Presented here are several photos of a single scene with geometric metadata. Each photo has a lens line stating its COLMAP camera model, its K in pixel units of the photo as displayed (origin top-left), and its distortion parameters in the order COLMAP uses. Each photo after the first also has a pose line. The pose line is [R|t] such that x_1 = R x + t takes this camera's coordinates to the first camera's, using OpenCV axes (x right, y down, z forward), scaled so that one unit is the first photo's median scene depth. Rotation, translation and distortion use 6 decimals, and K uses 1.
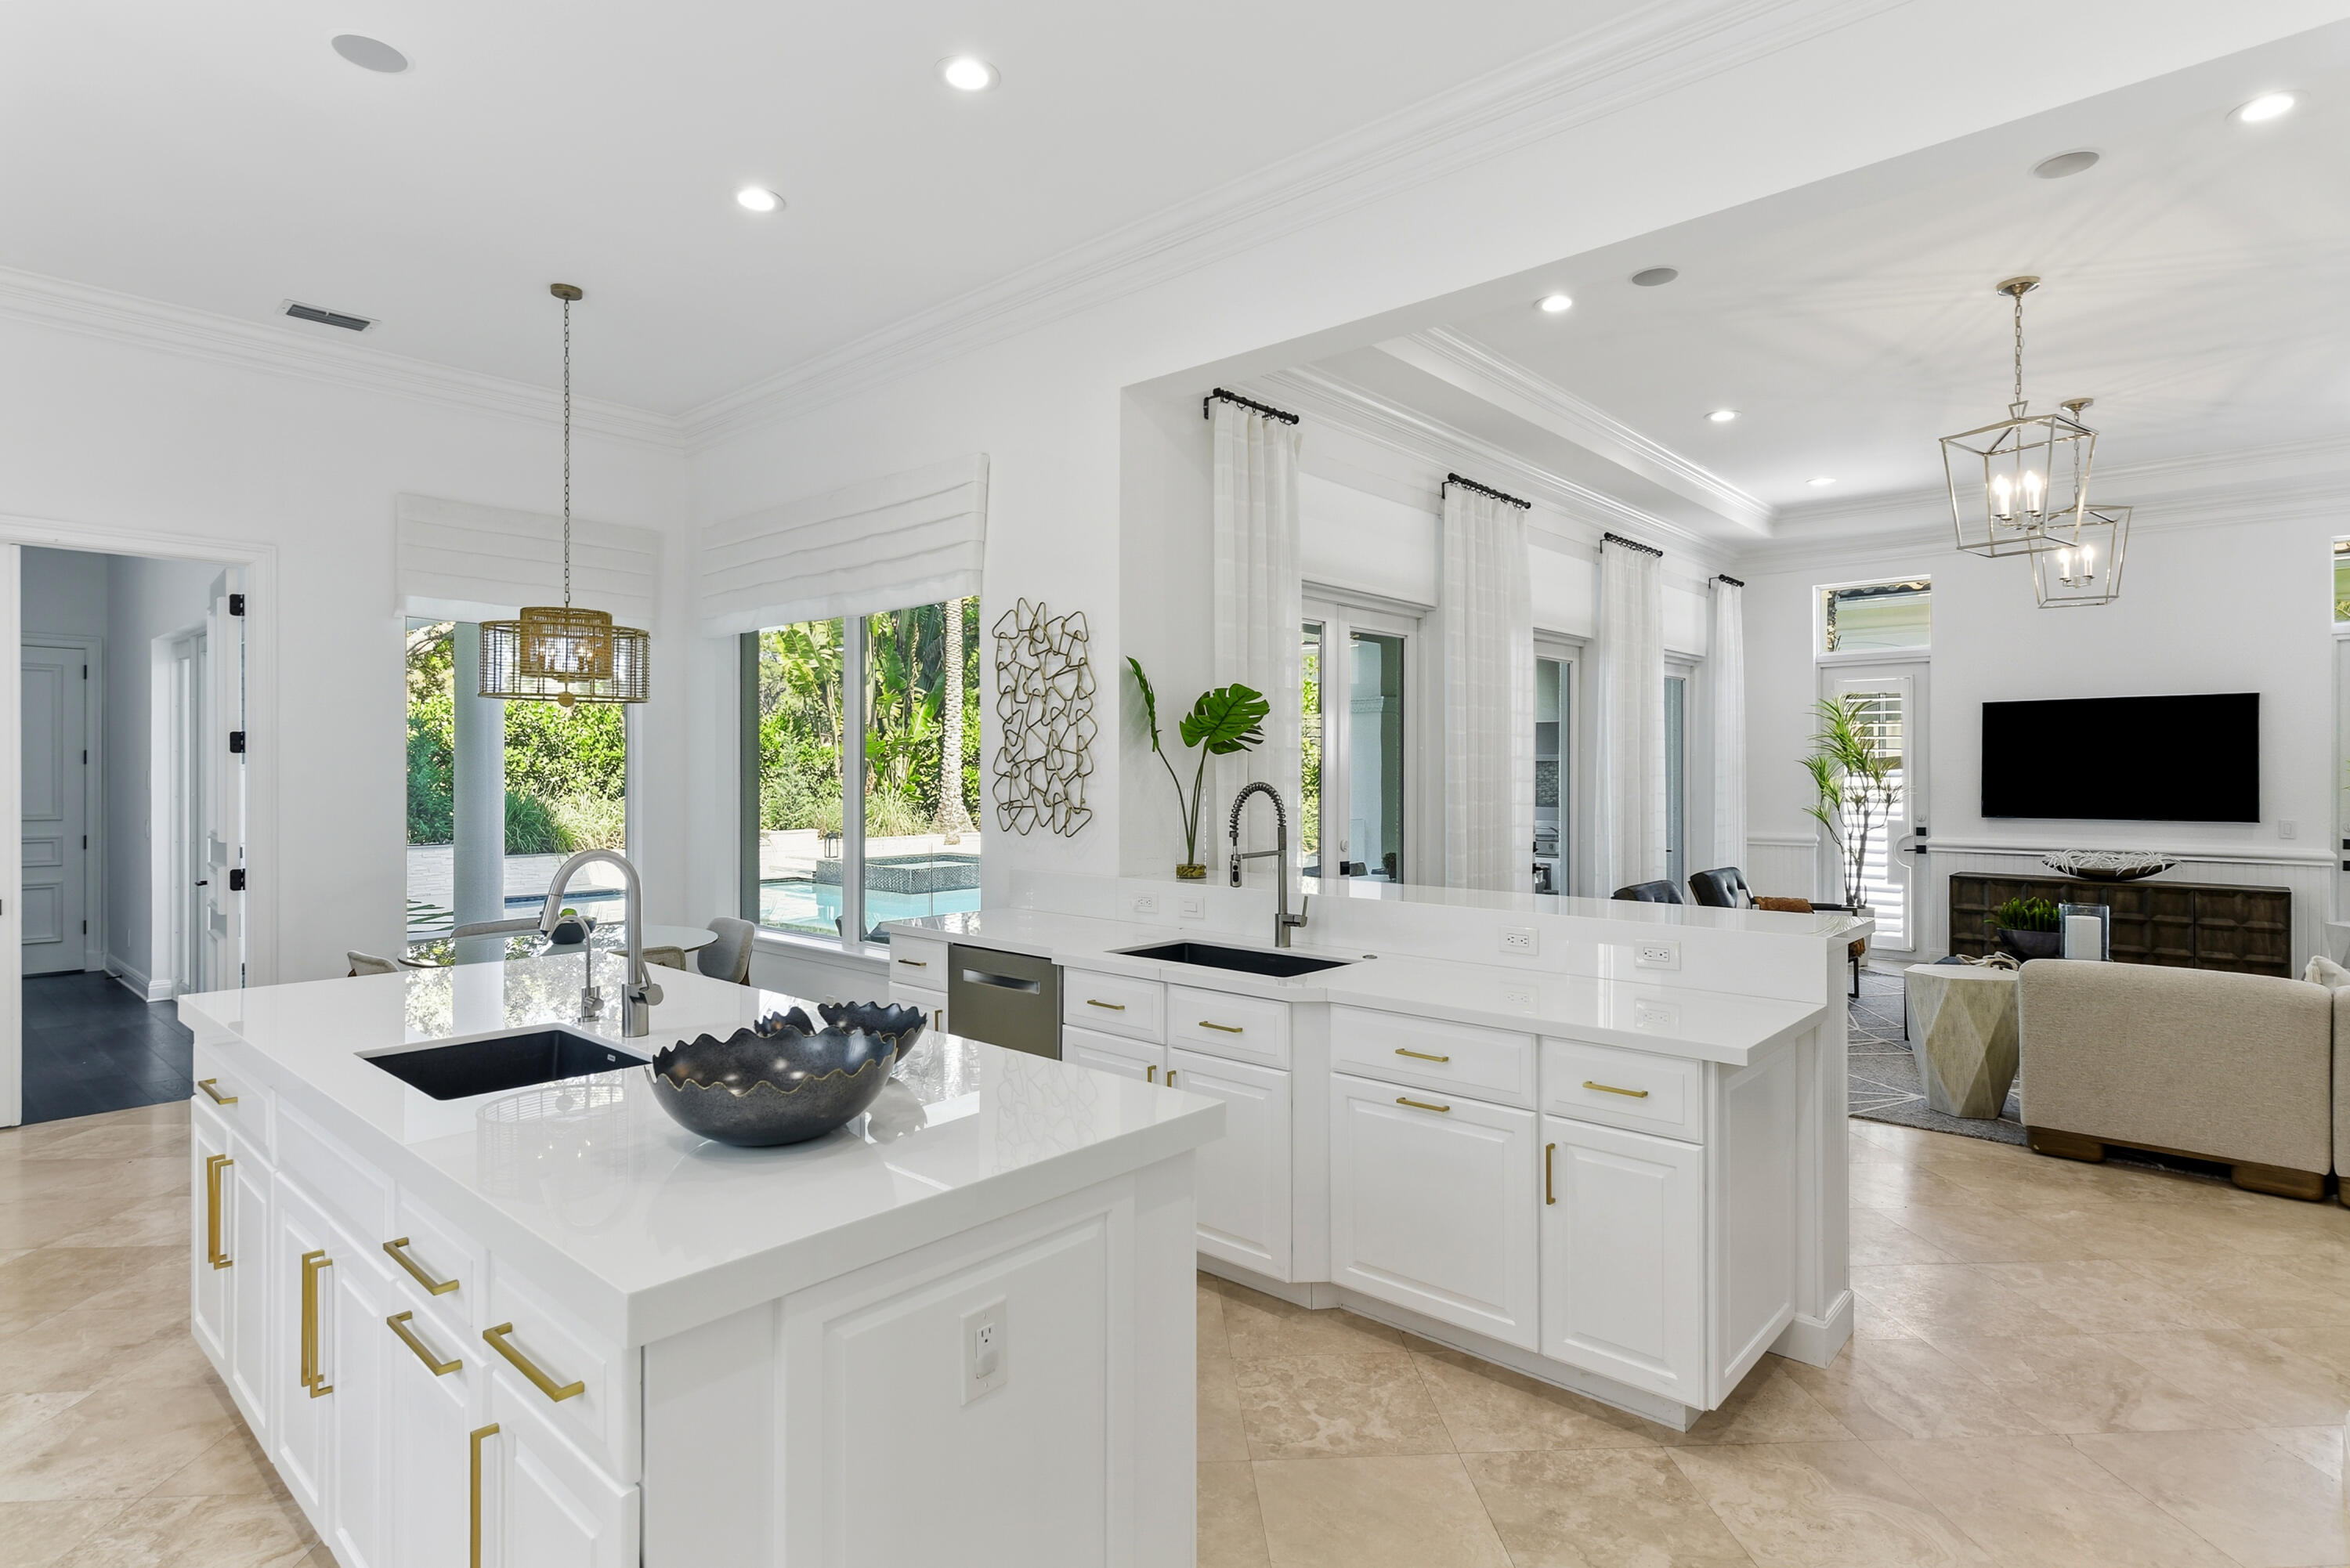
lens RADIAL K [[1205.7, 0, 1202.9], [0, 1205.7, 771.9], [0, 0, 1]] dist [0.004209, -0.001695]
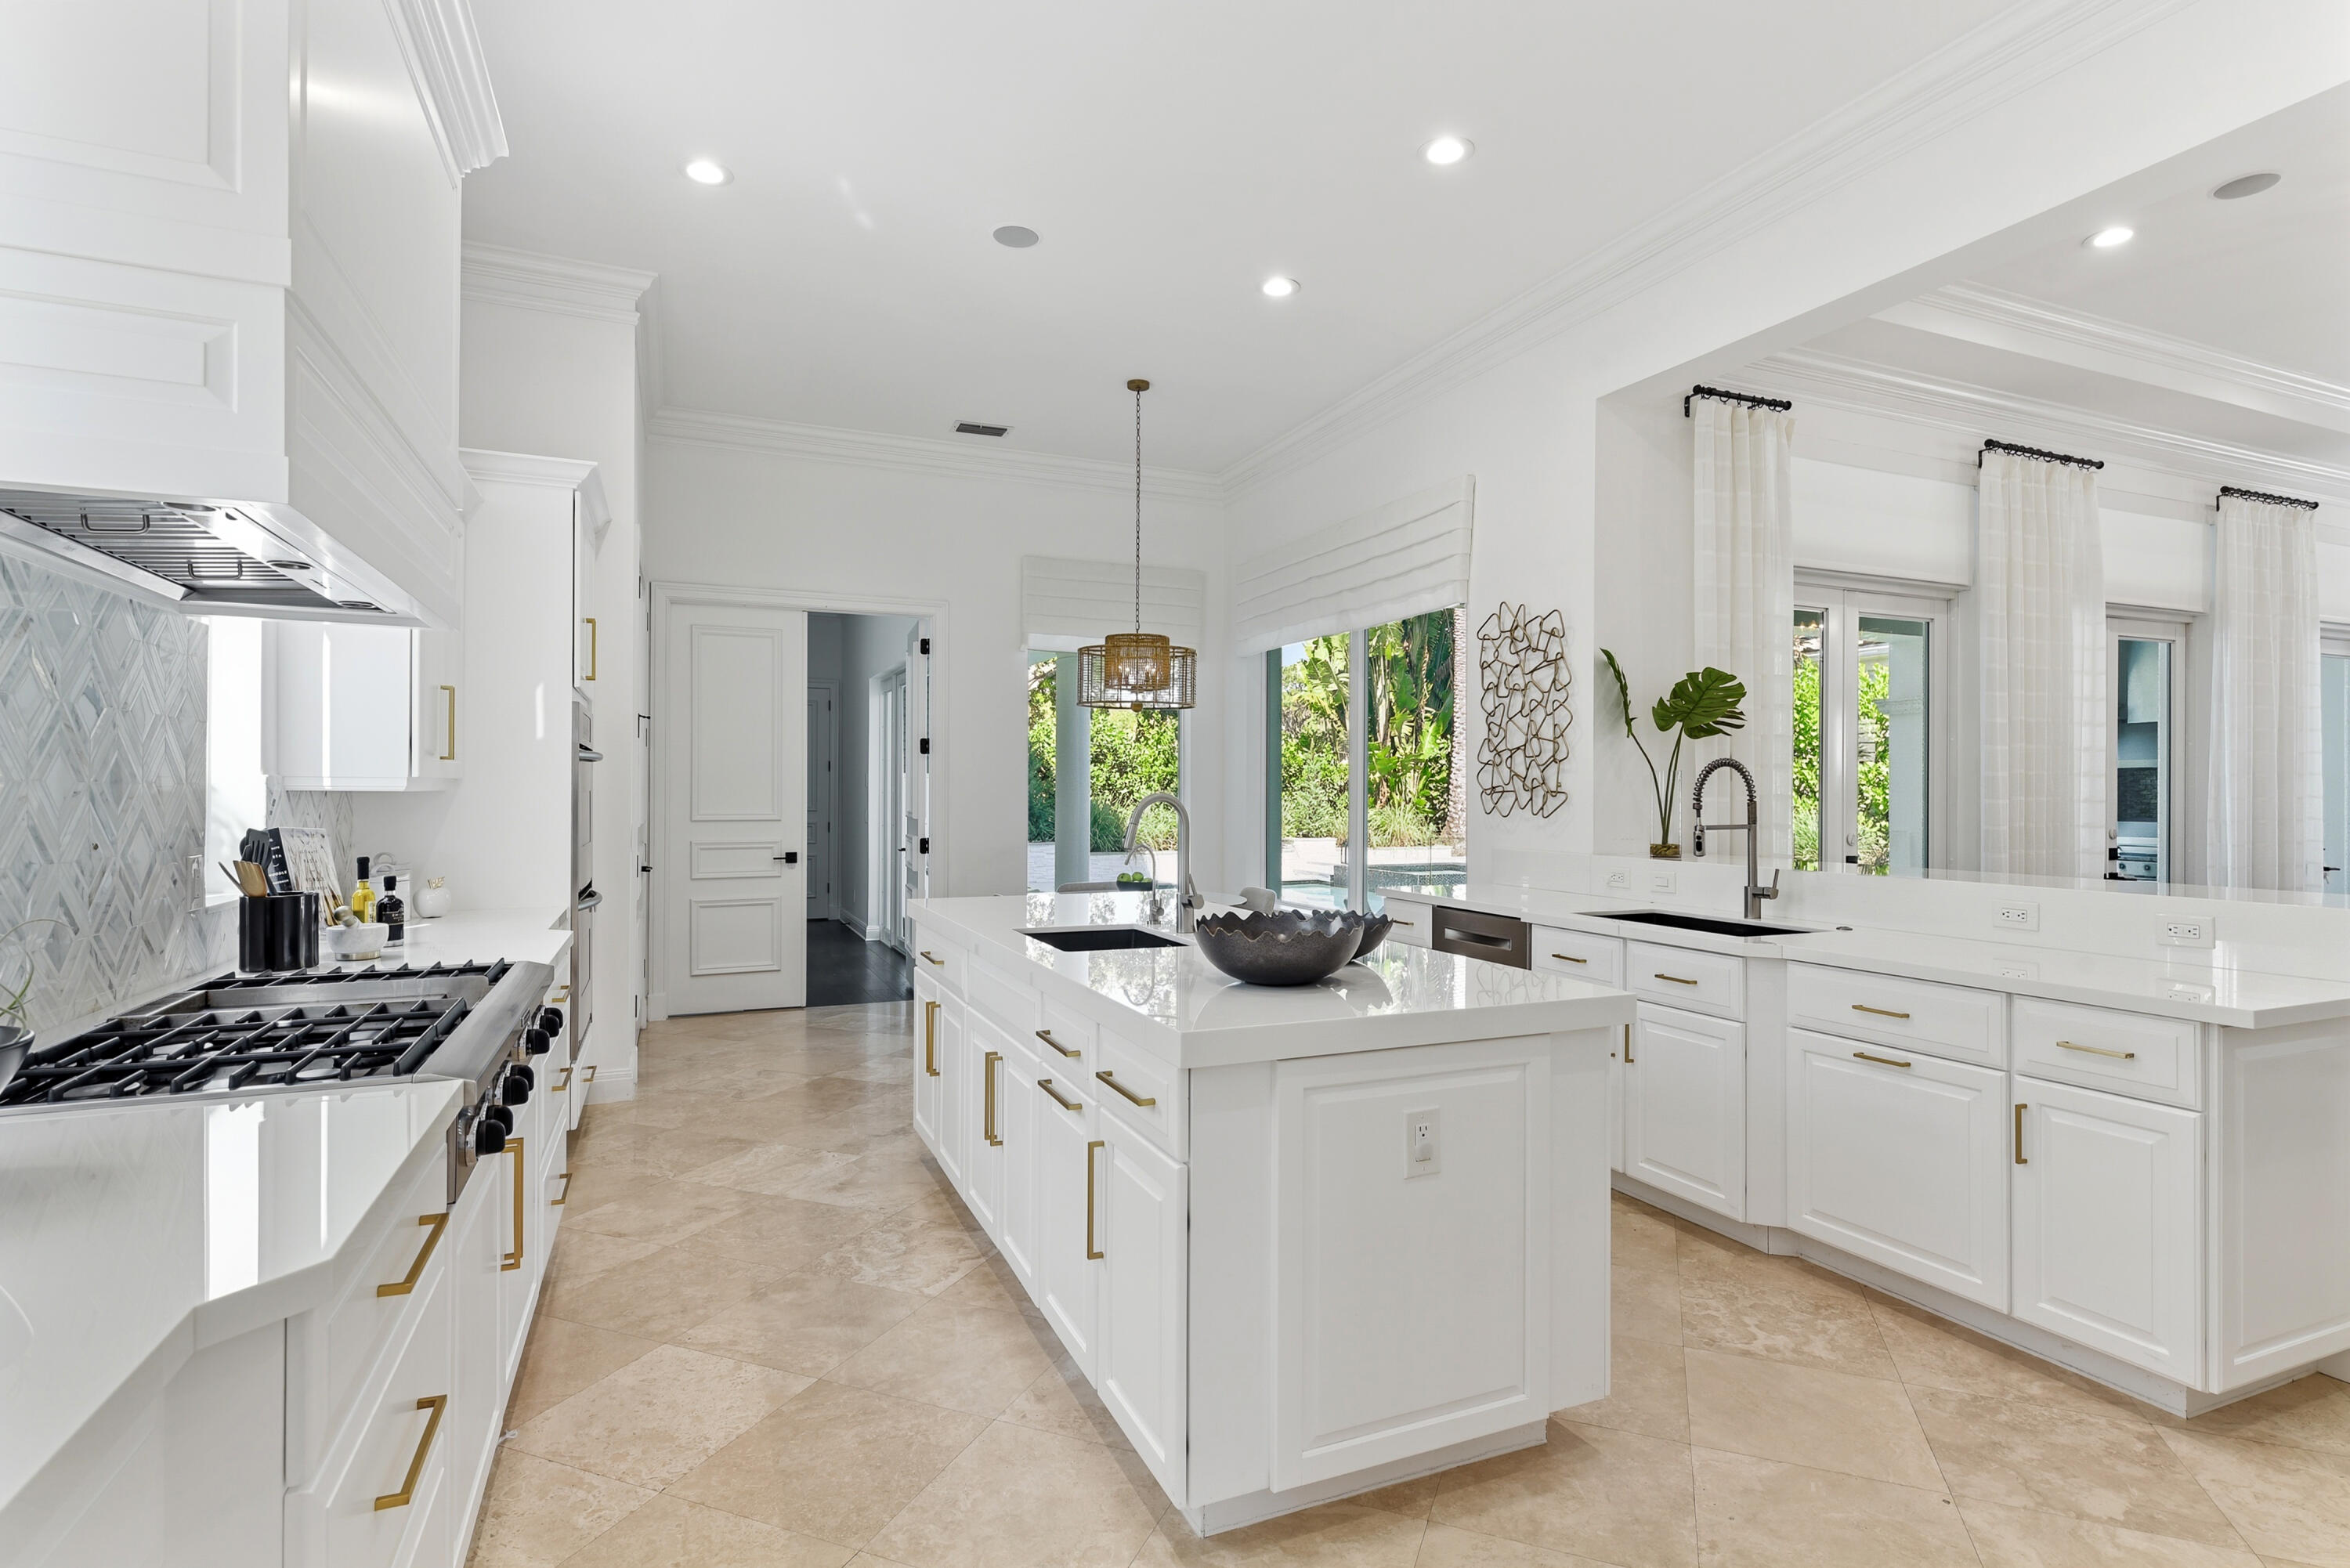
lens RADIAL K [[1173.9, 0, 1178.1], [0, 1173.9, 788.3], [0, 0, 1]] dist [0.004261, -0.002321]
pose [[0.902387, 0.001945, -0.430922, 0.044938], [-0.004214, 0.999982, -0.004311, 0.032431], [0.430906, 0.005706, 0.902379, -0.096747]]
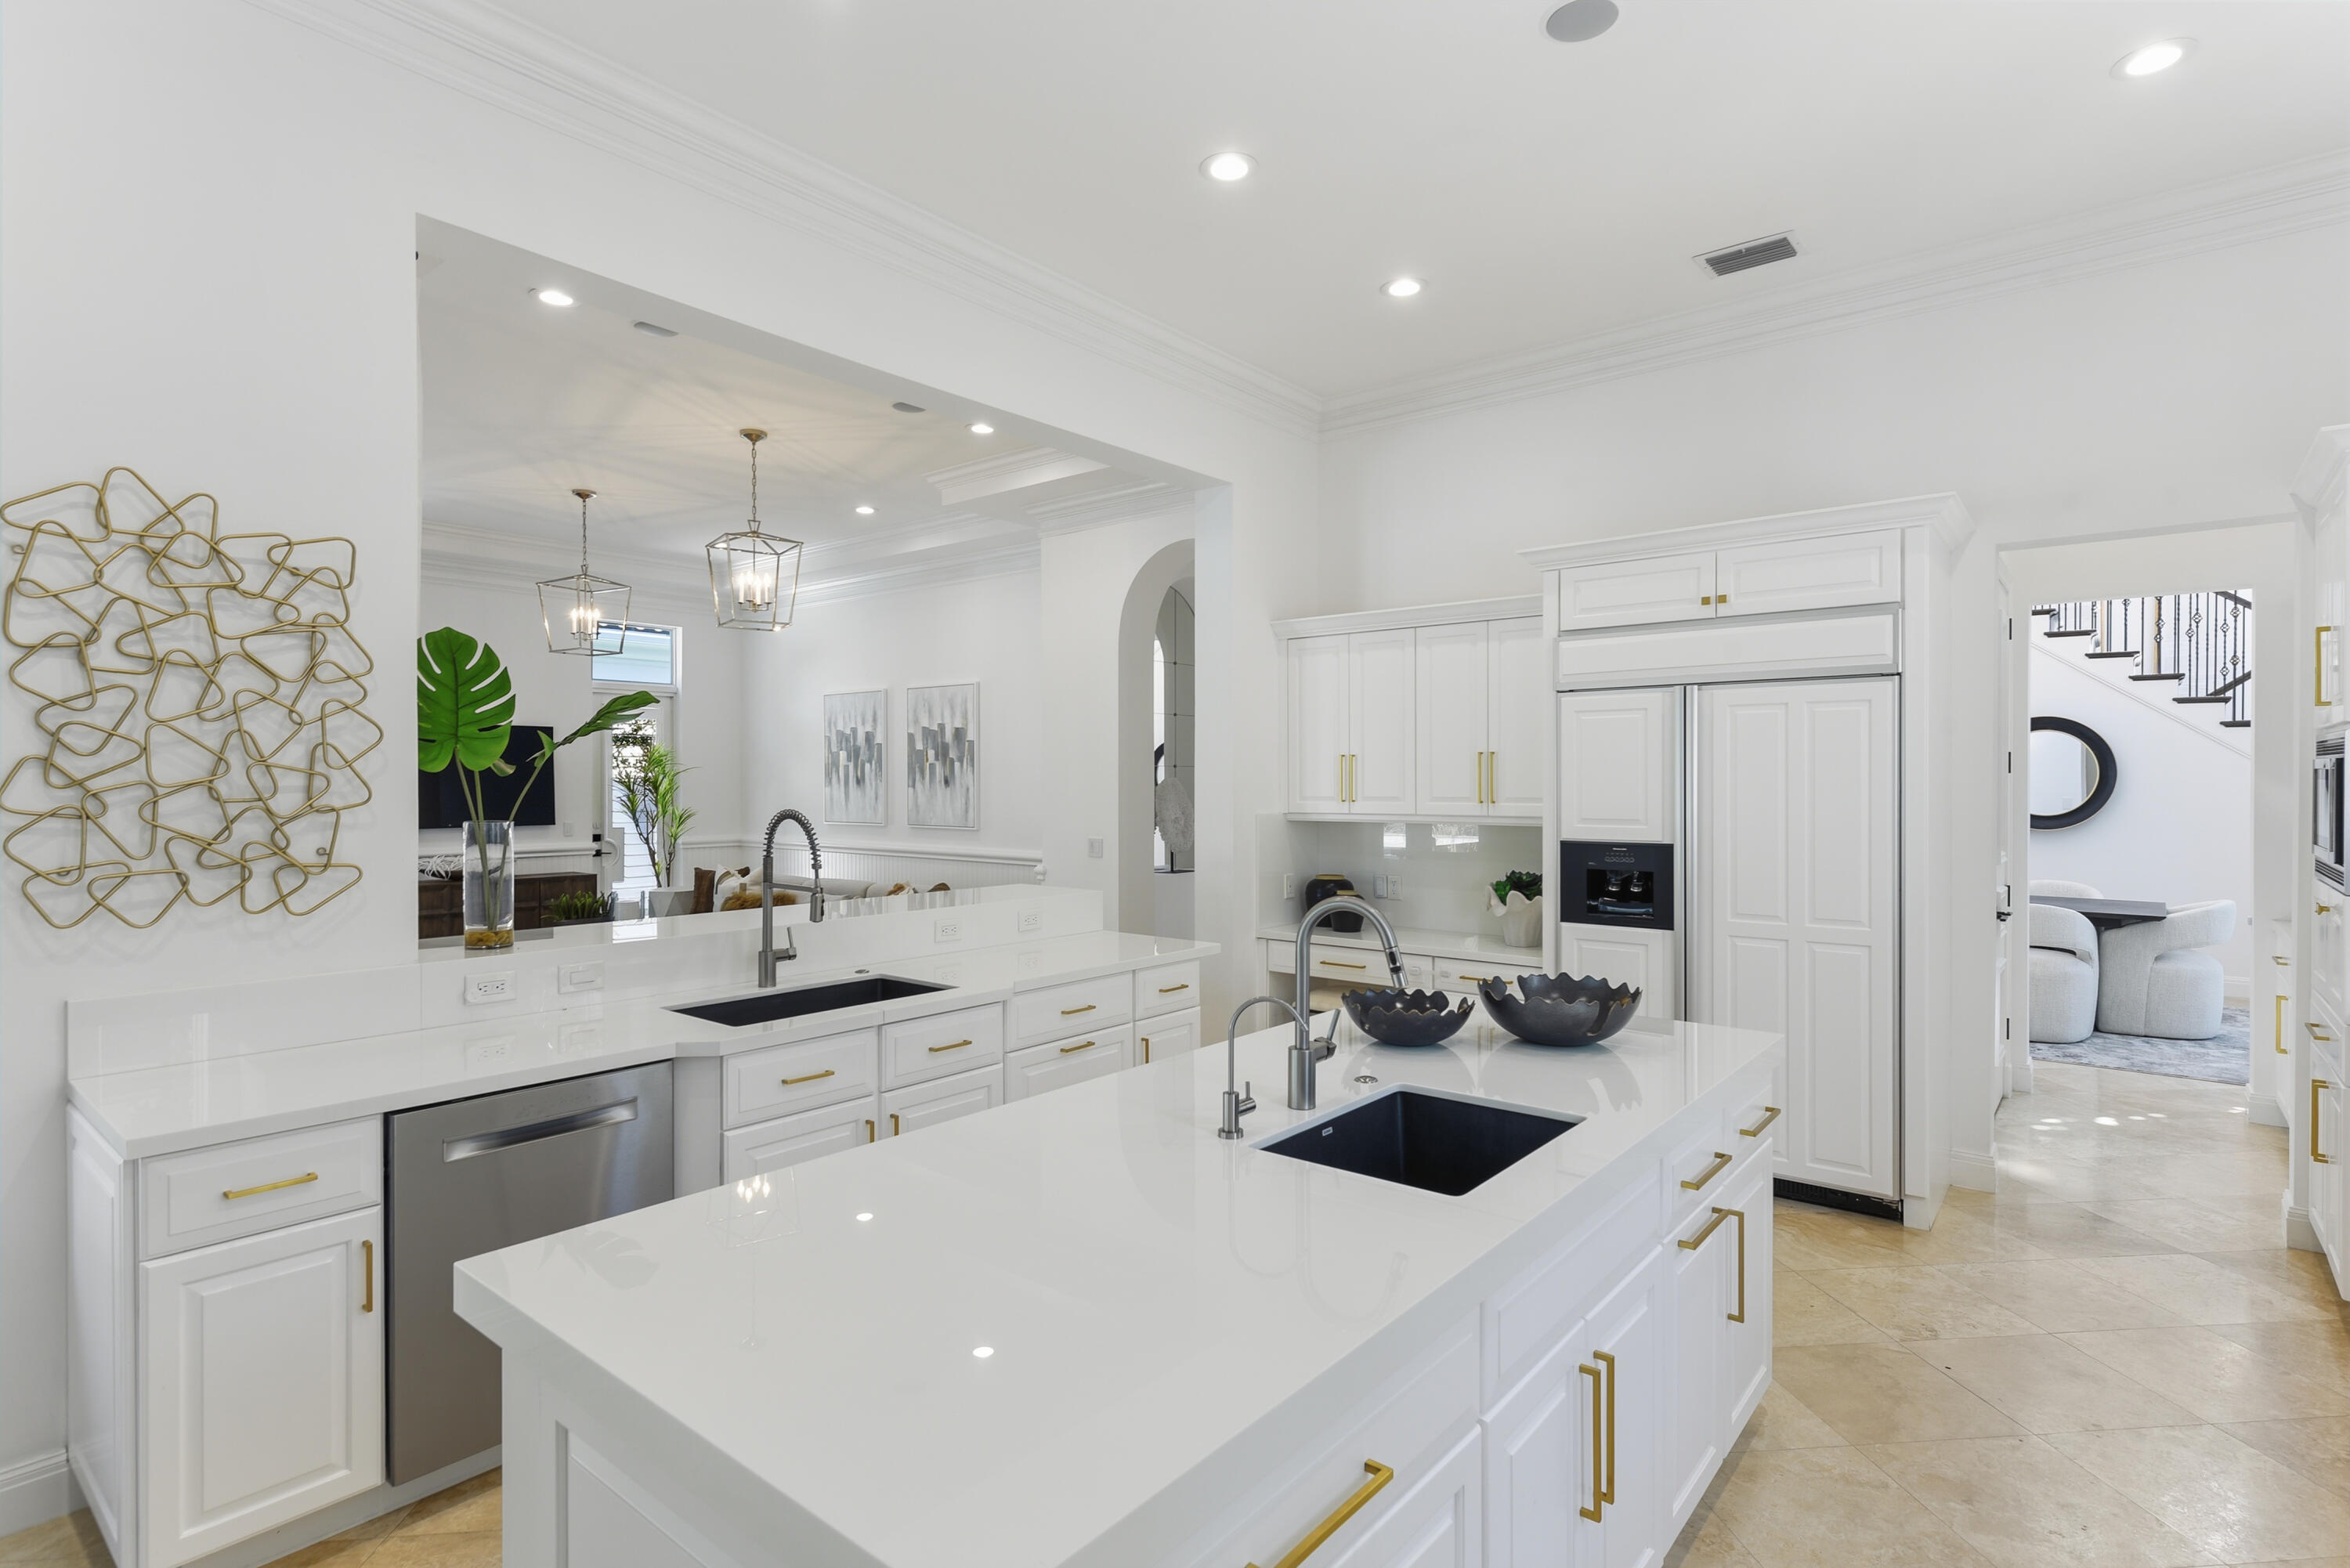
lens RADIAL K [[1173.9, 0, 1178.1], [0, 1173.9, 788.3], [0, 0, 1]] dist [0.004261, -0.002321]
pose [[-0.040438, -0.007614, 0.999153, -0.683987], [0.001586, 0.999969, 0.007685, -0.011272], [-0.999181, 0.001895, -0.040424, 0.580217]]
